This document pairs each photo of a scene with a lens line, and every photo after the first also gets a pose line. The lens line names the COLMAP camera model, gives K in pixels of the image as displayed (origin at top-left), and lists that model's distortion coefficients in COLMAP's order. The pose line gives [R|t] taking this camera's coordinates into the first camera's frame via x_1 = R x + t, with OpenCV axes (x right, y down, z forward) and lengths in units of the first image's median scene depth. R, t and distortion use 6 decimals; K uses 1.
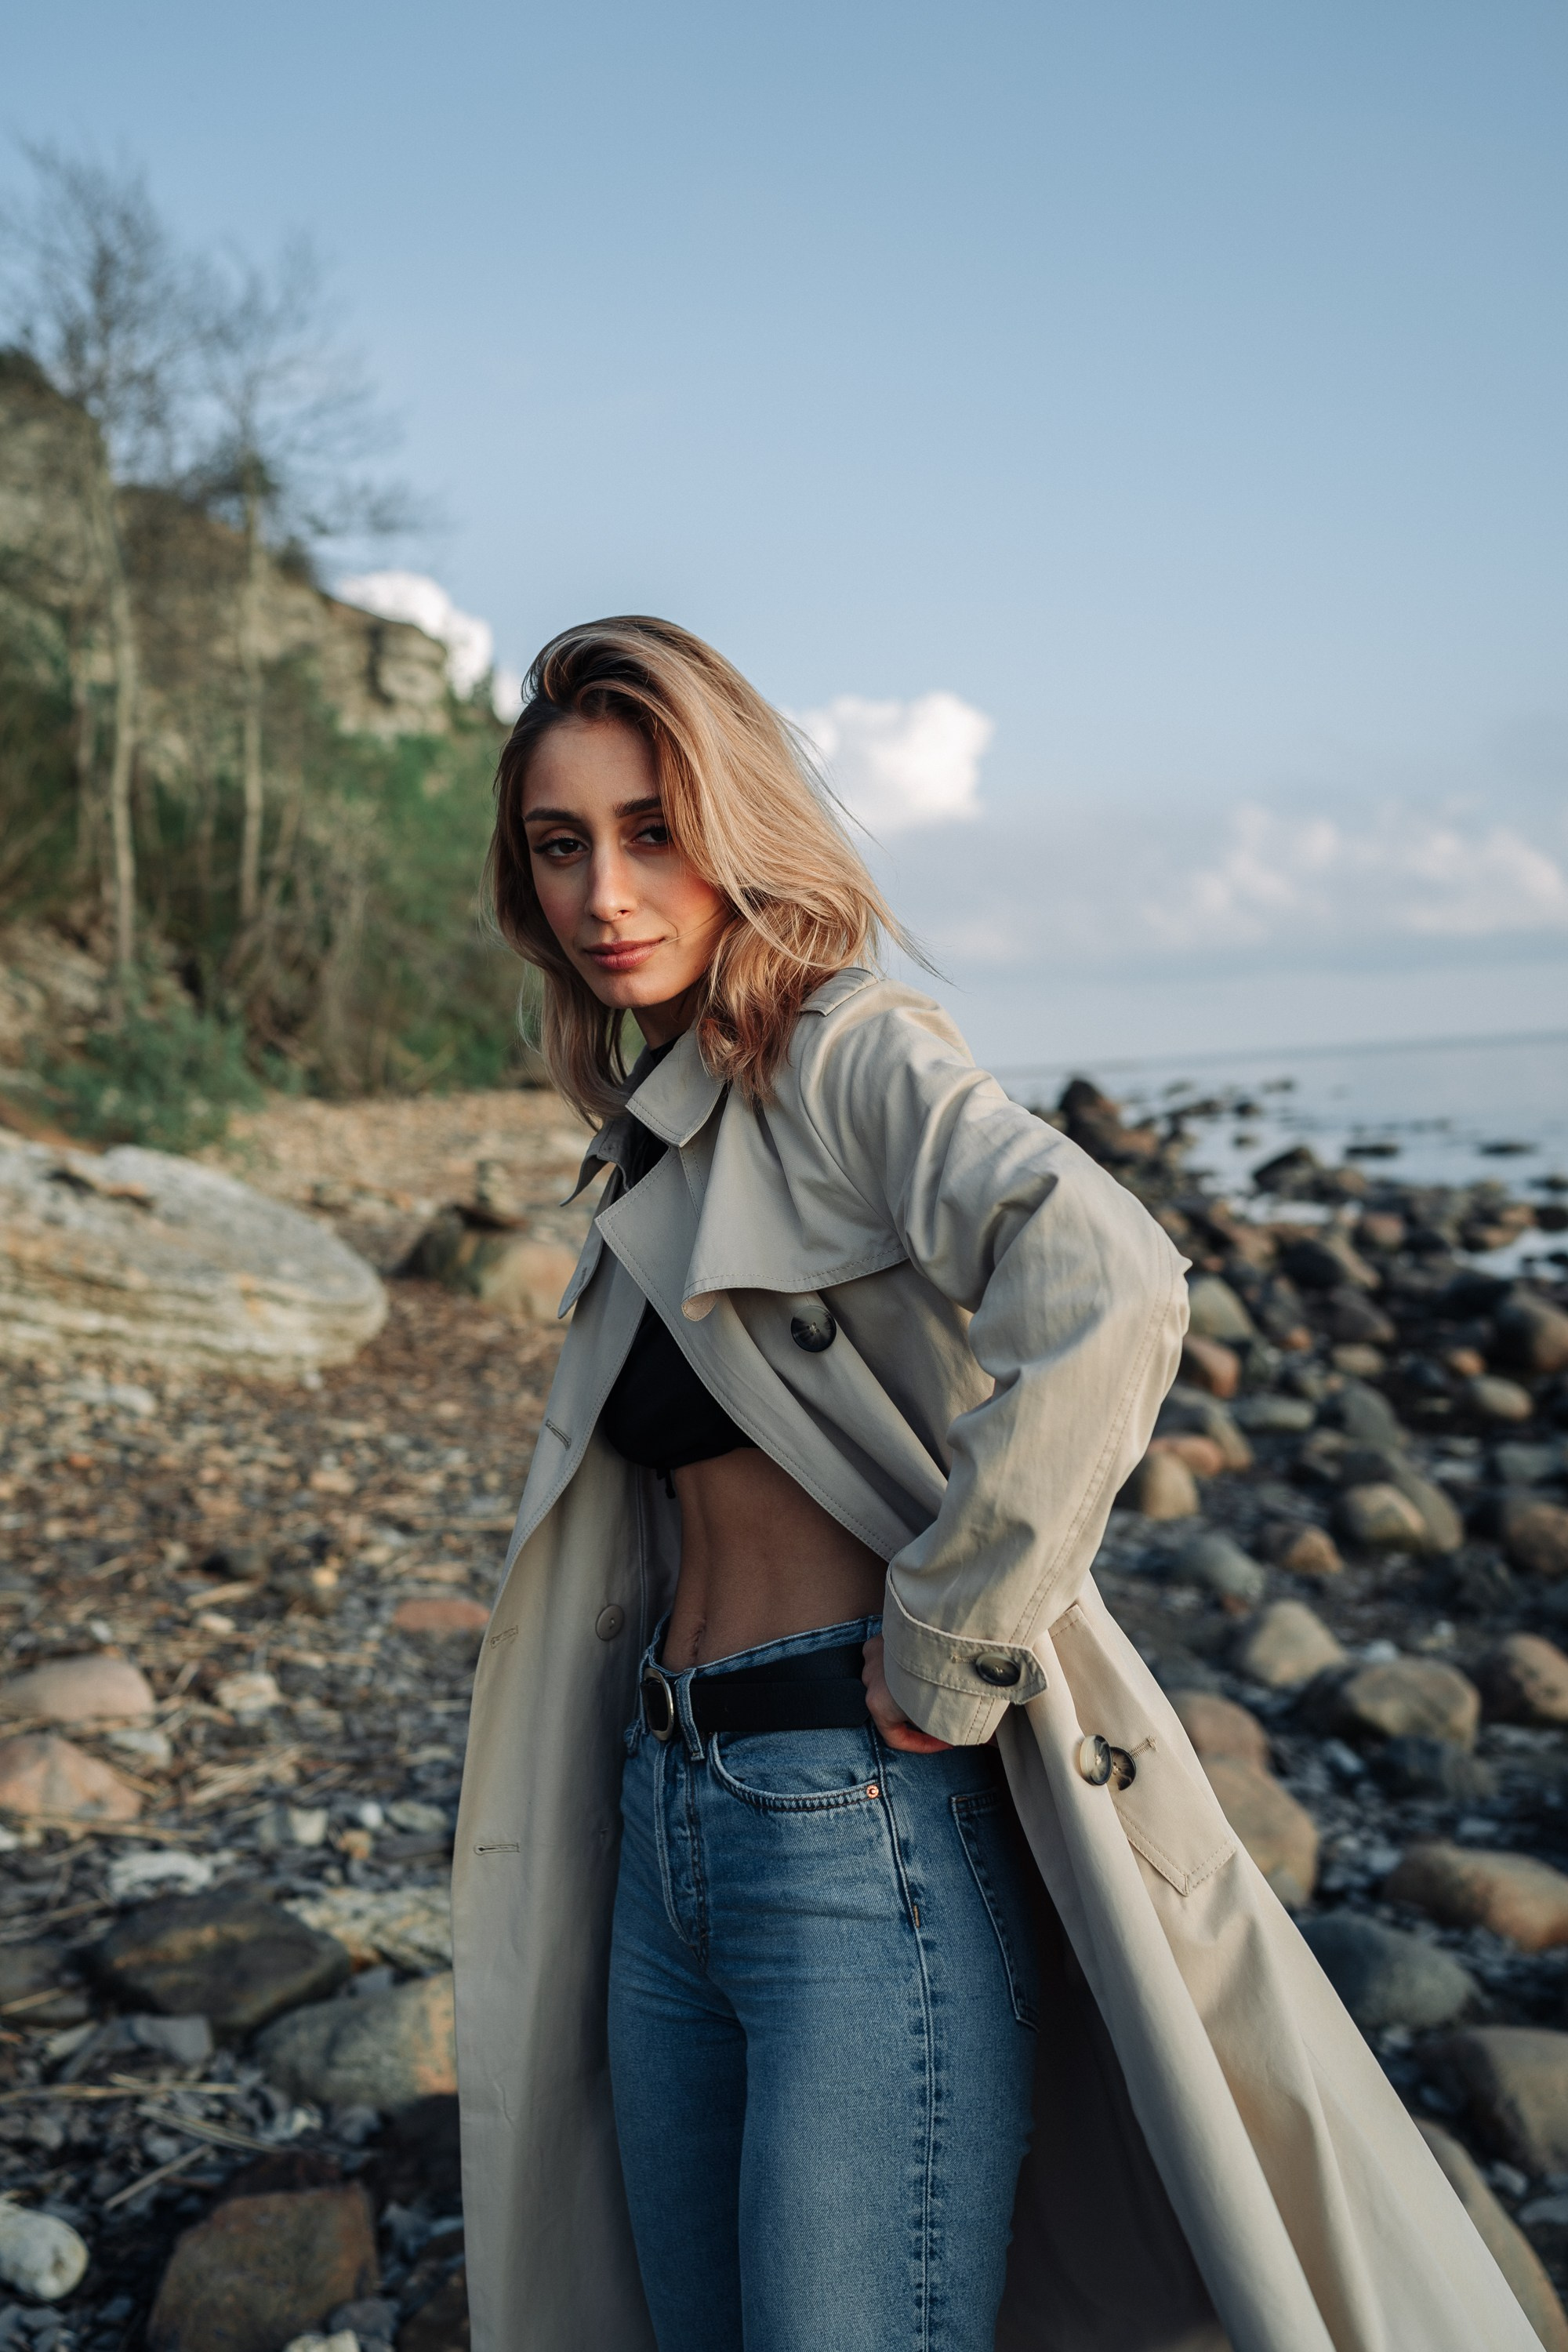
lens RADIAL K [[2272.2, 0, 784.0], [0, 2272.2, 1176.0], [0, 0, 1]] dist [0.015178, -0.002820]
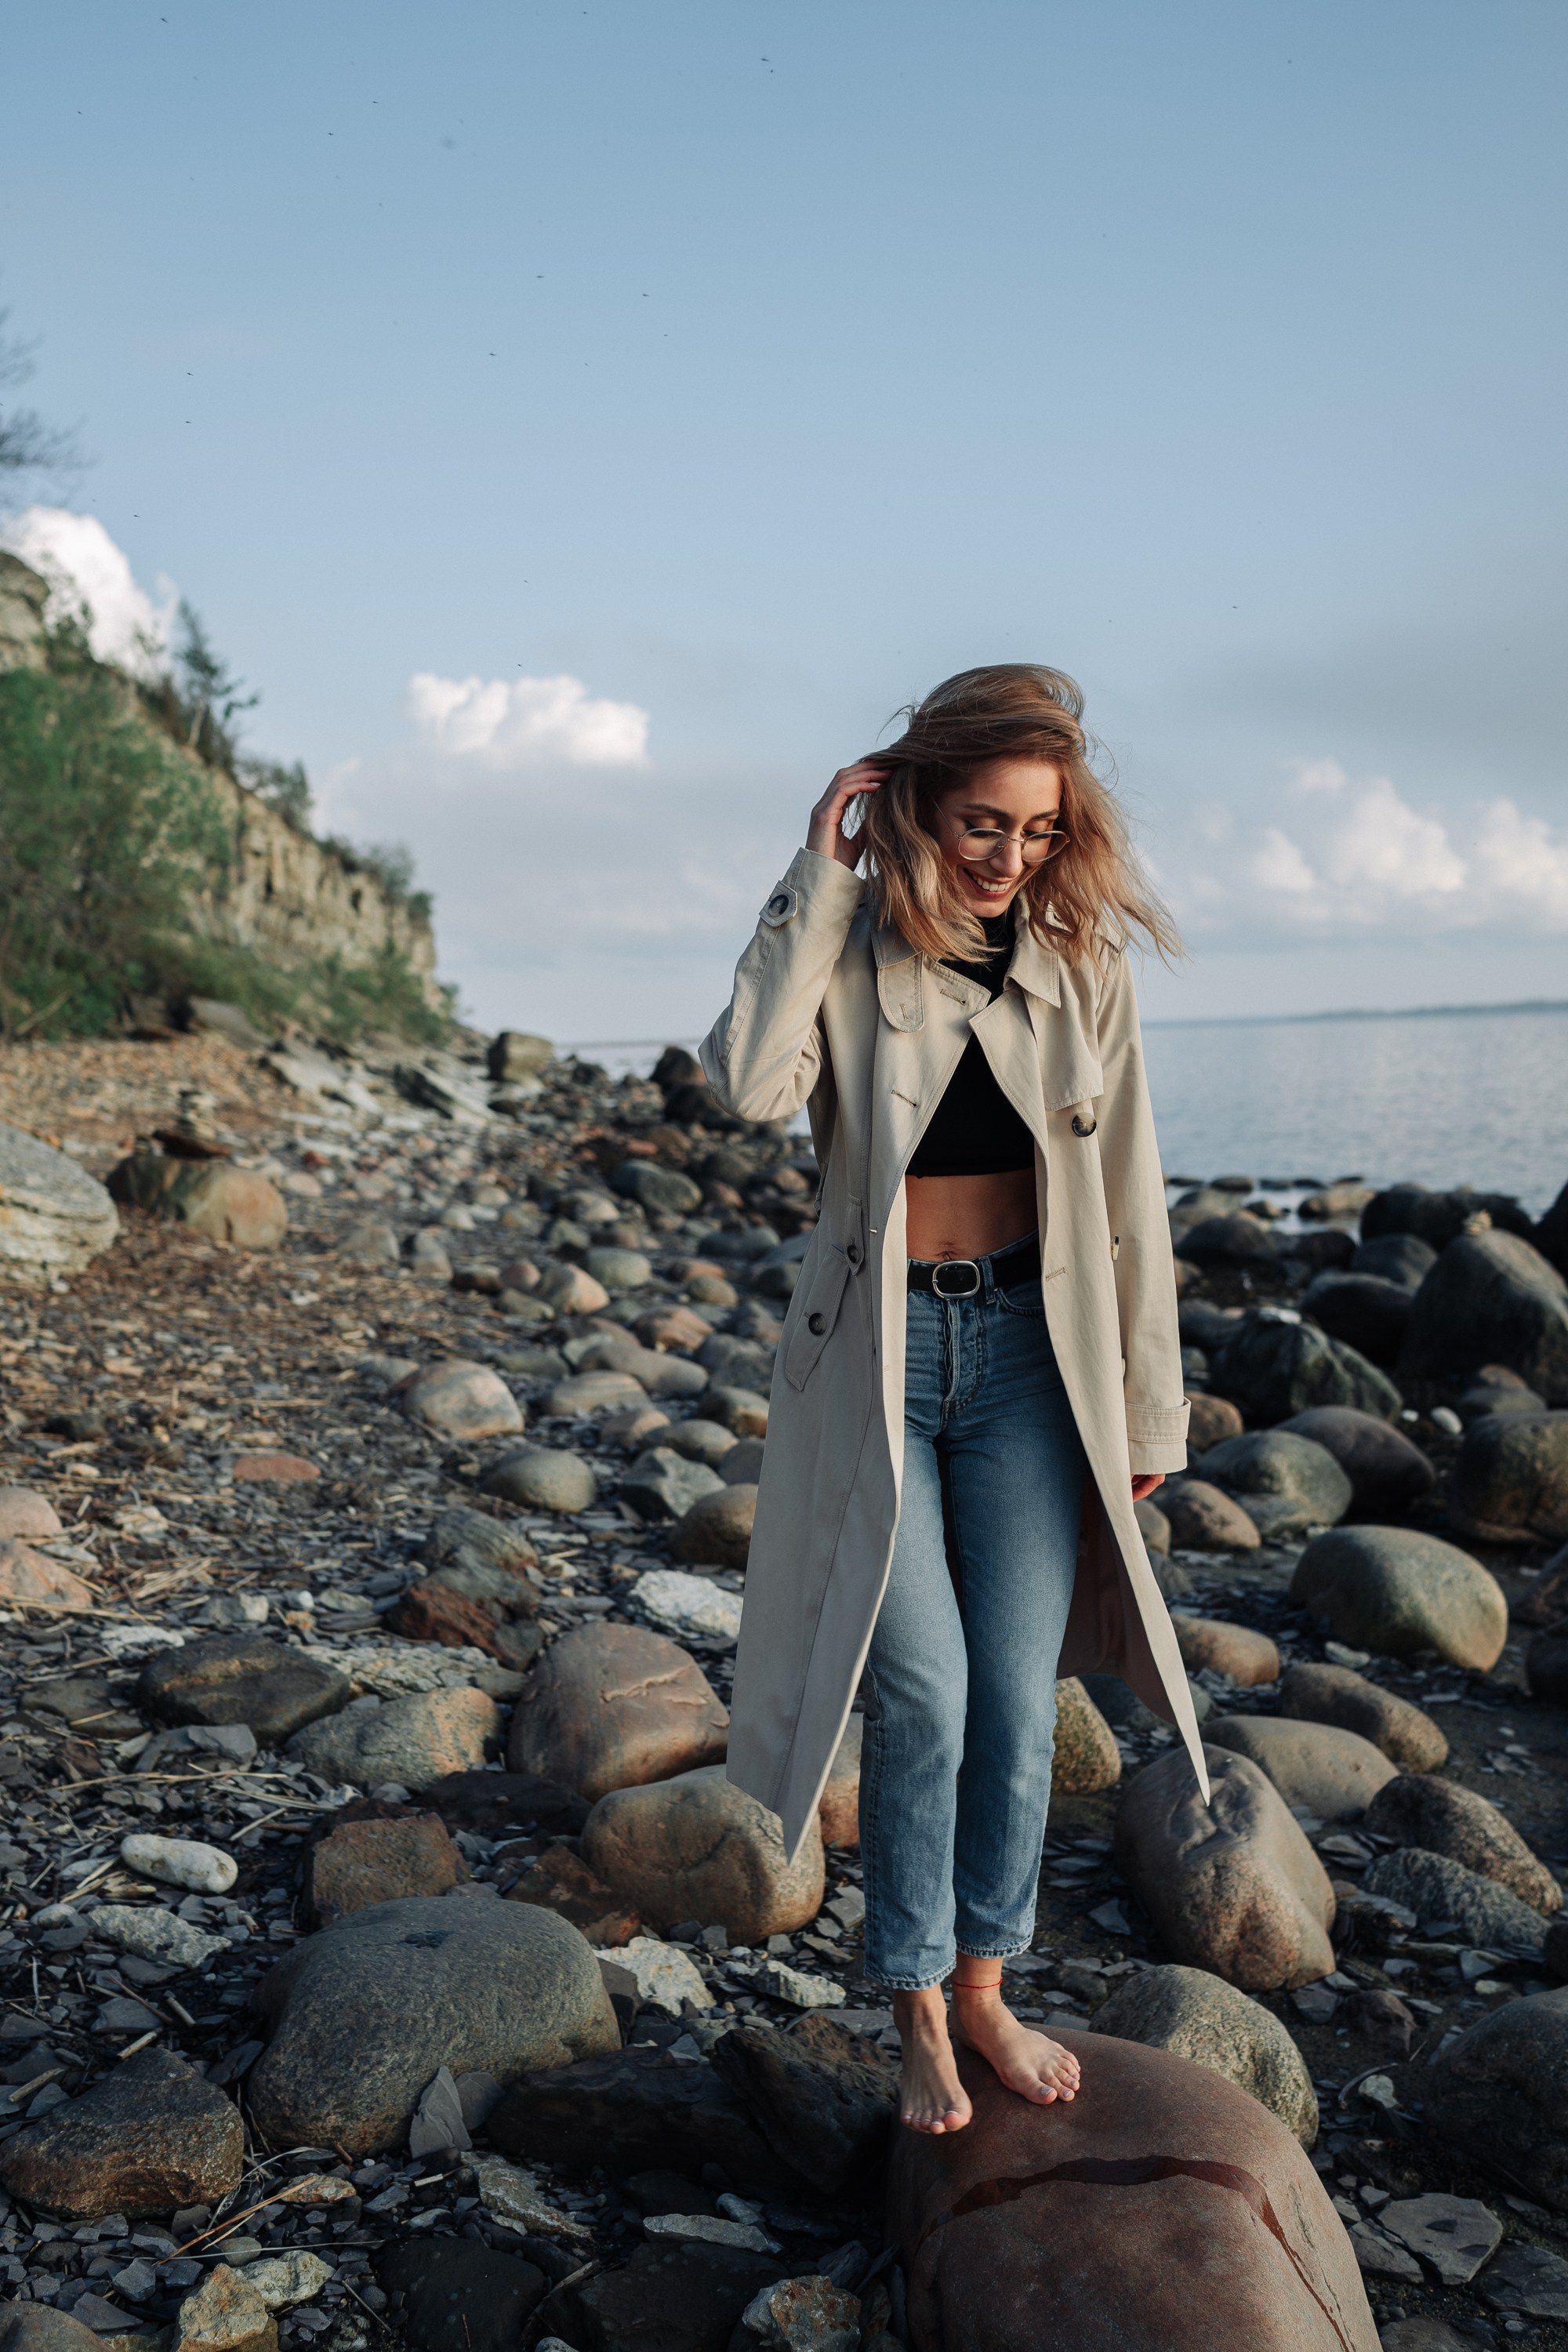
lens RADIAL K [[2272.2, 0, 784.0], [0, 2272.2, 1176.0], [0, 0, 1]] dist [0.015178, -0.002820]
pose [[0.981764, 0.020539, 0.188994, -0.164371], [-0.022571, 0.999708, 0.008608, 0.047120], [-0.188762, -0.012716, 0.981941, -0.190873]]
